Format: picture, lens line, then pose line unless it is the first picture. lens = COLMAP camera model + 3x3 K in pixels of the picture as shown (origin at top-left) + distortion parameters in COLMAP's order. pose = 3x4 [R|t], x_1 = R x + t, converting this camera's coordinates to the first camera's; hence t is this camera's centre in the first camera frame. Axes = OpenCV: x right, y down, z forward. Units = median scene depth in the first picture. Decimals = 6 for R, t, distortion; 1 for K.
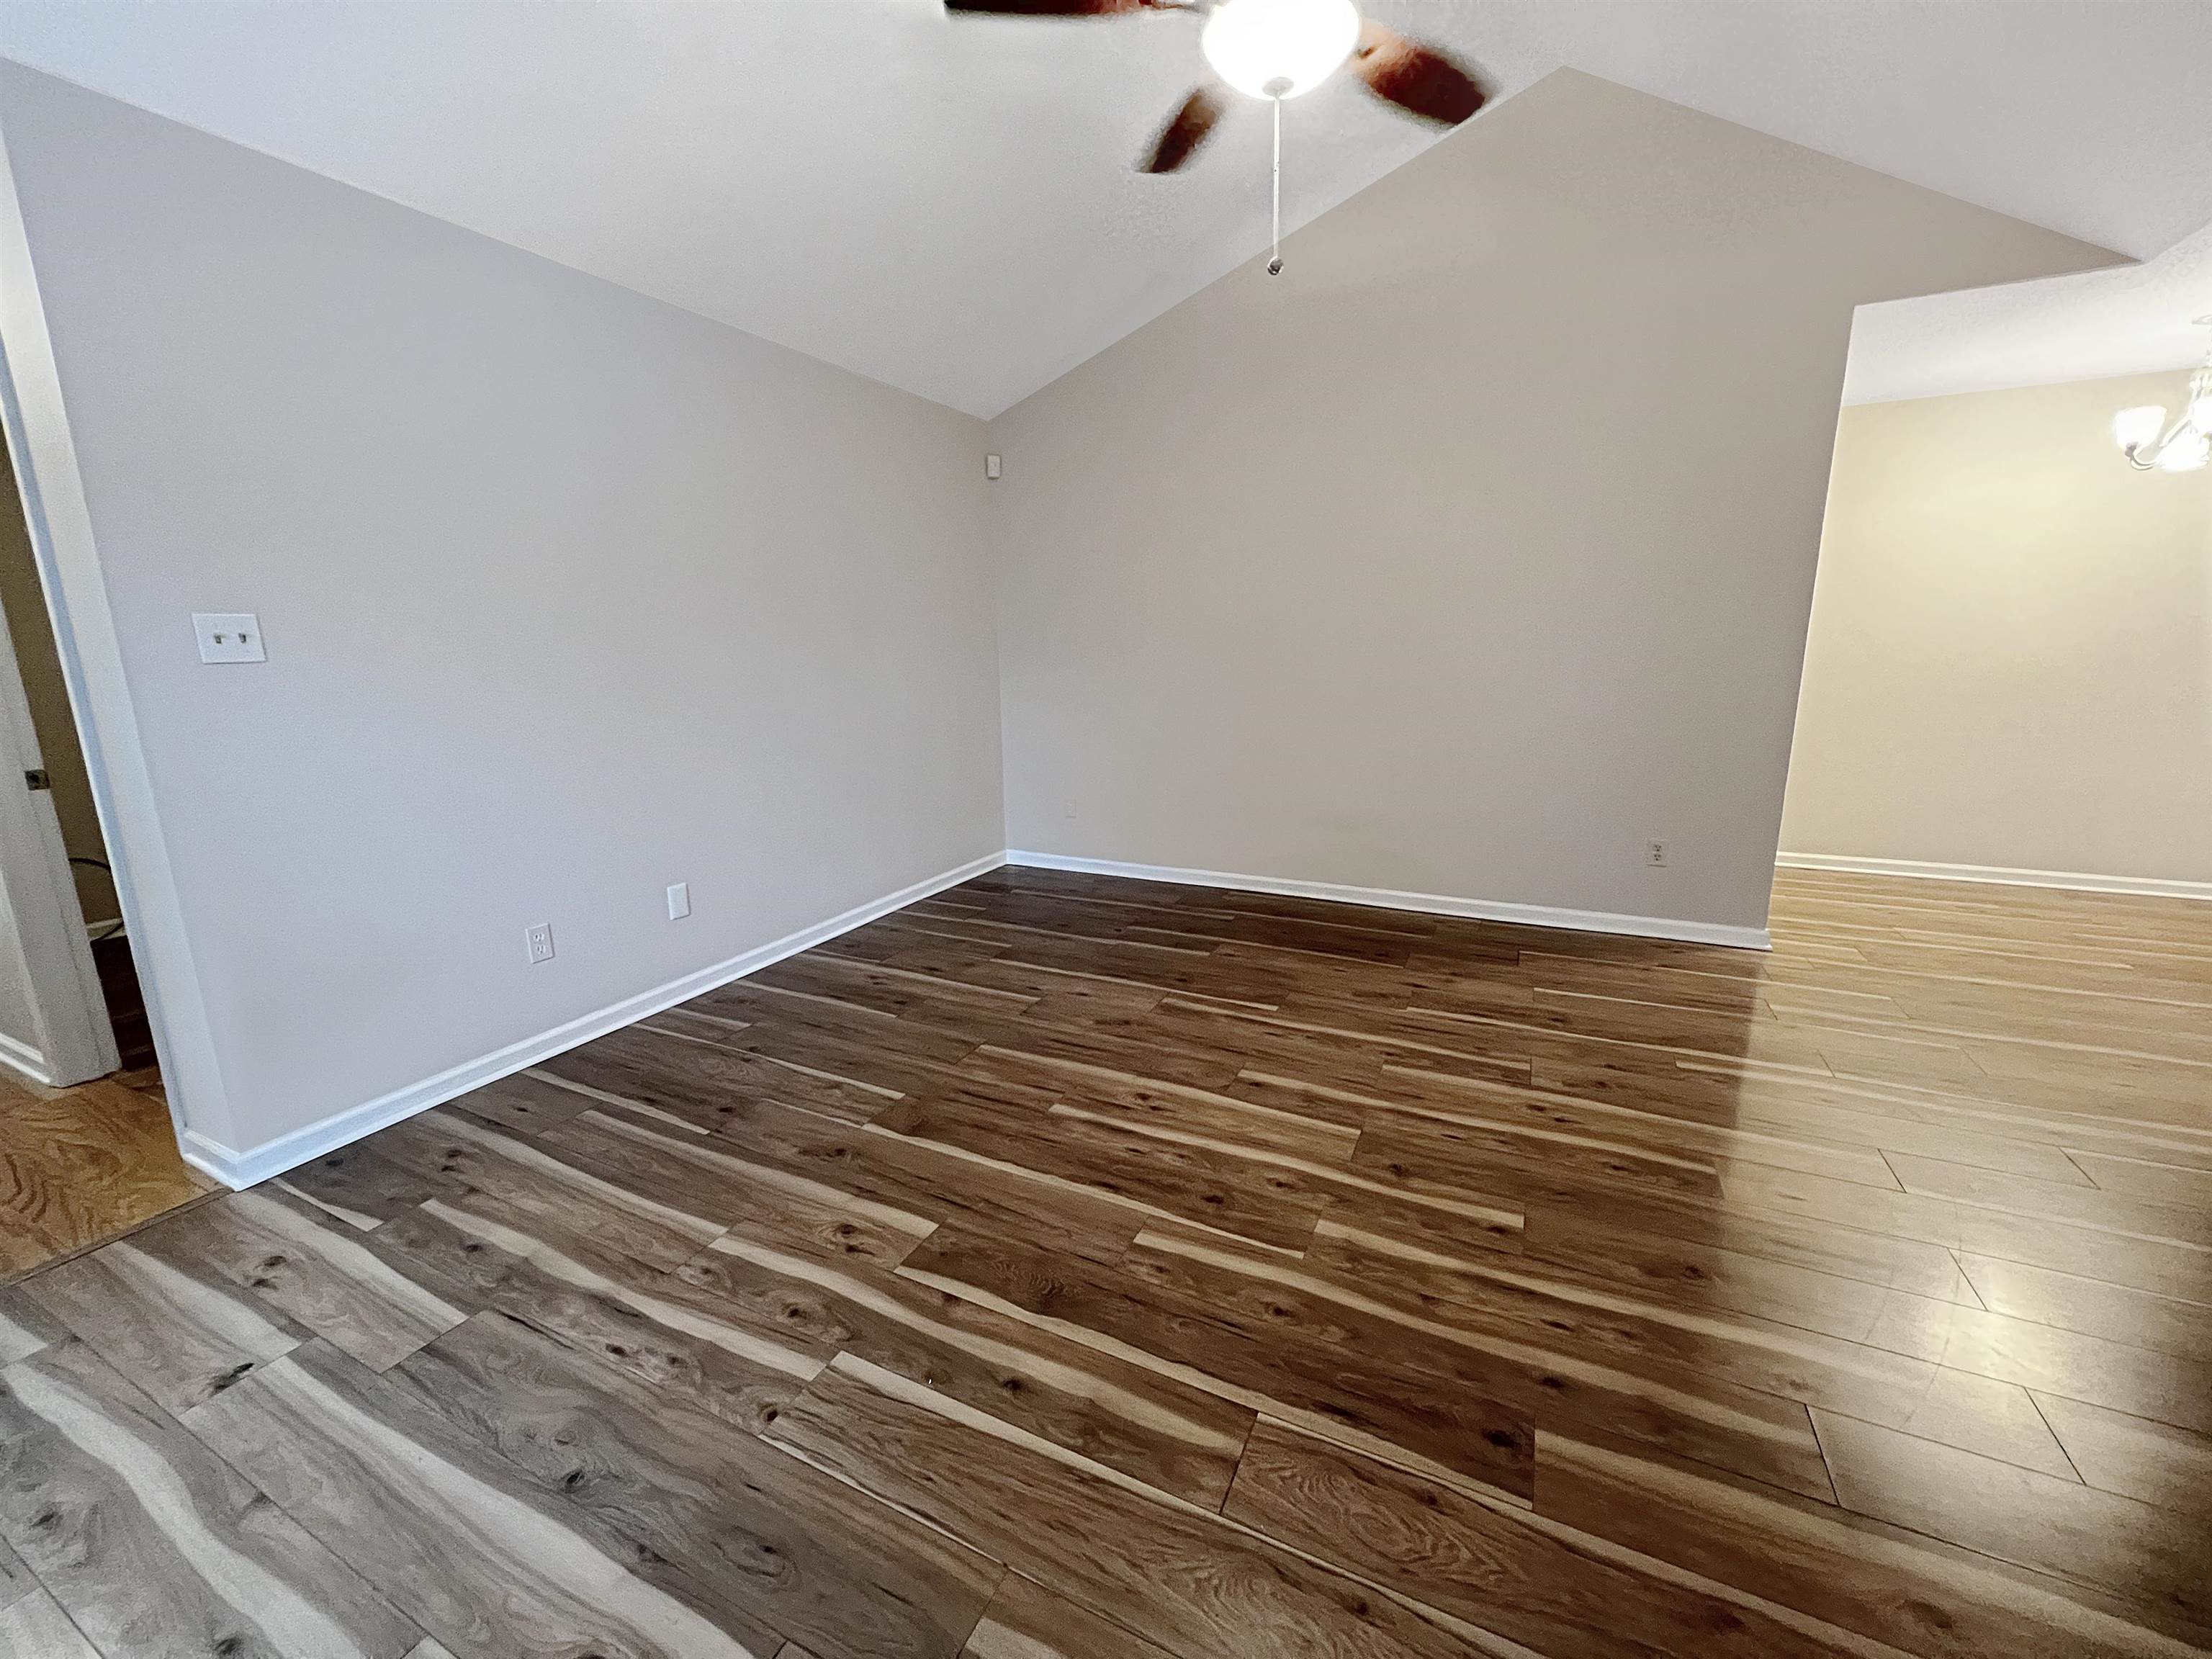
lens RADIAL K [[887.0, 0, 1110.7], [0, 887.0, 836.6], [0, 0, 1]] dist [0.002776, 0.000947]
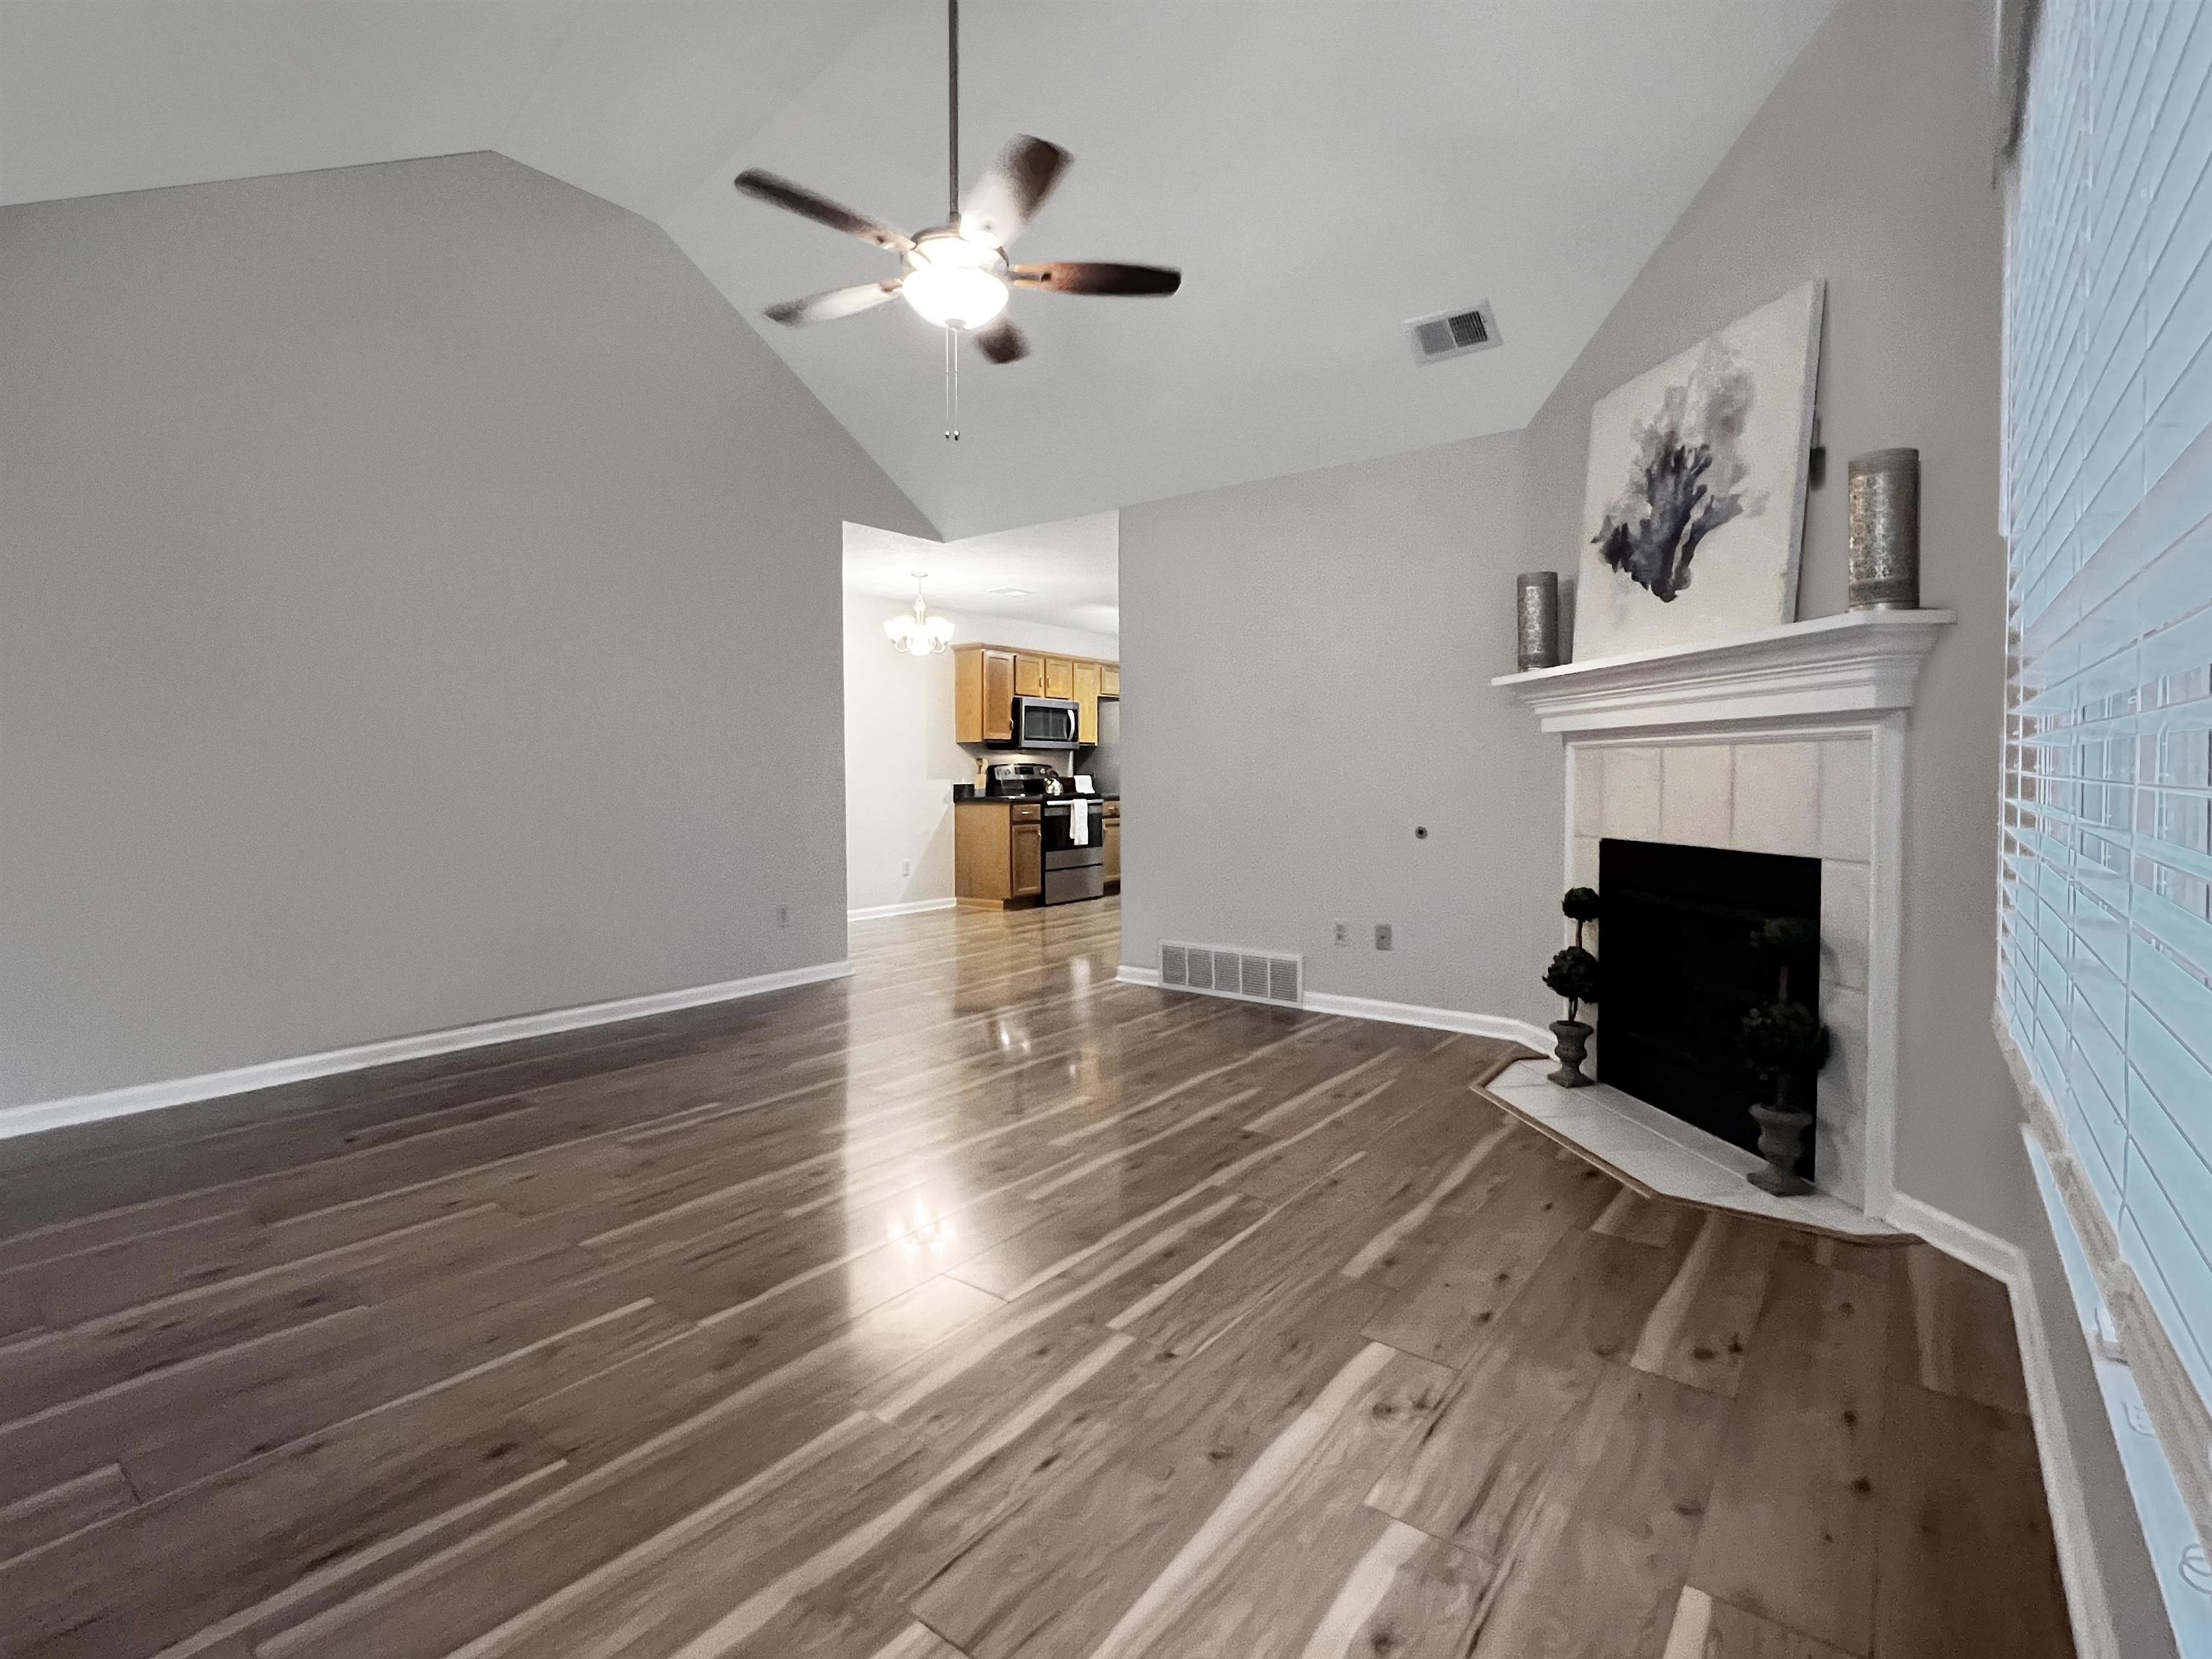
lens RADIAL K [[1098.8, 0, 1096.2], [0, 1098.8, 827.9], [0, 0, 1]] dist [0.020809, -0.000529]
pose [[0.180662, -0.026867, 0.983178, -1.132726], [0.213388, 0.976887, -0.012516, 0.016070], [-0.960118, 0.212059, 0.182219, 0.470261]]
